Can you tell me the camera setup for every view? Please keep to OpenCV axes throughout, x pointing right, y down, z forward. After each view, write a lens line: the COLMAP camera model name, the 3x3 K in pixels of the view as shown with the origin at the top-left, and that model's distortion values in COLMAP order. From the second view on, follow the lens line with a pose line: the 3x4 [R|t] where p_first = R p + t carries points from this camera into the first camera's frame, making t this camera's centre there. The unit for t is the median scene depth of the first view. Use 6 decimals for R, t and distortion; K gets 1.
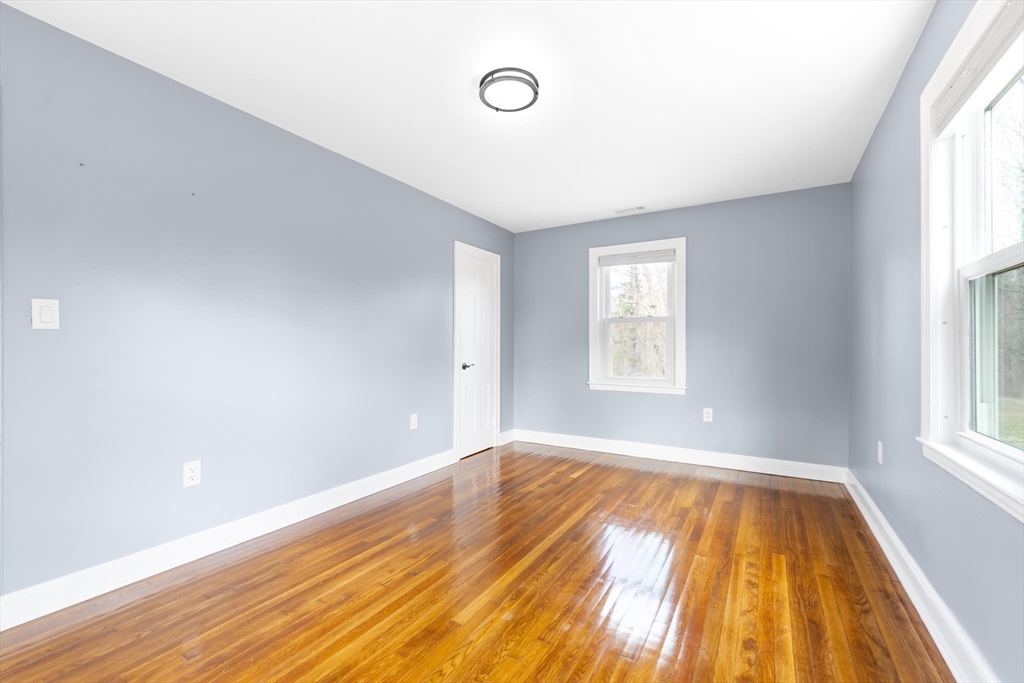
lens RADIAL K [[431.4, 0, 504.0], [0, 431.4, 345.7], [0, 0, 1]] dist [0.002128, -0.000156]
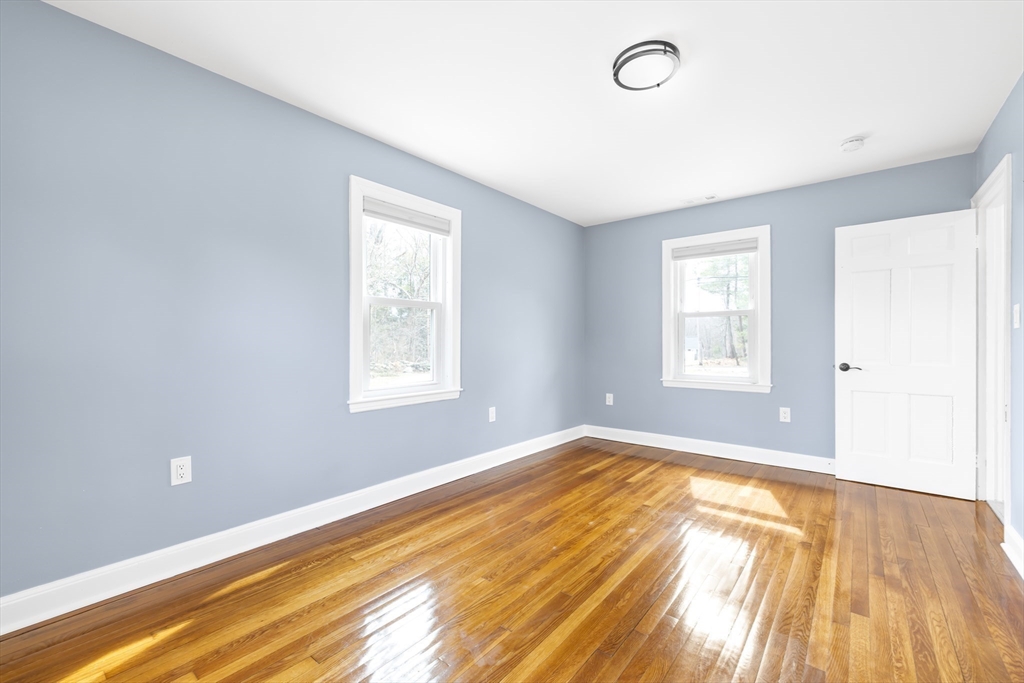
lens RADIAL K [[431.4, 0, 515.9], [0, 431.4, 339.6], [0, 0, 1]] dist [0.002128, -0.000156]
pose [[-0.993196, -0.002383, 0.116426, 0.195175], [-0.003422, 0.999956, -0.008723, 0.009930], [-0.116400, -0.009062, -0.993161, 2.154761]]
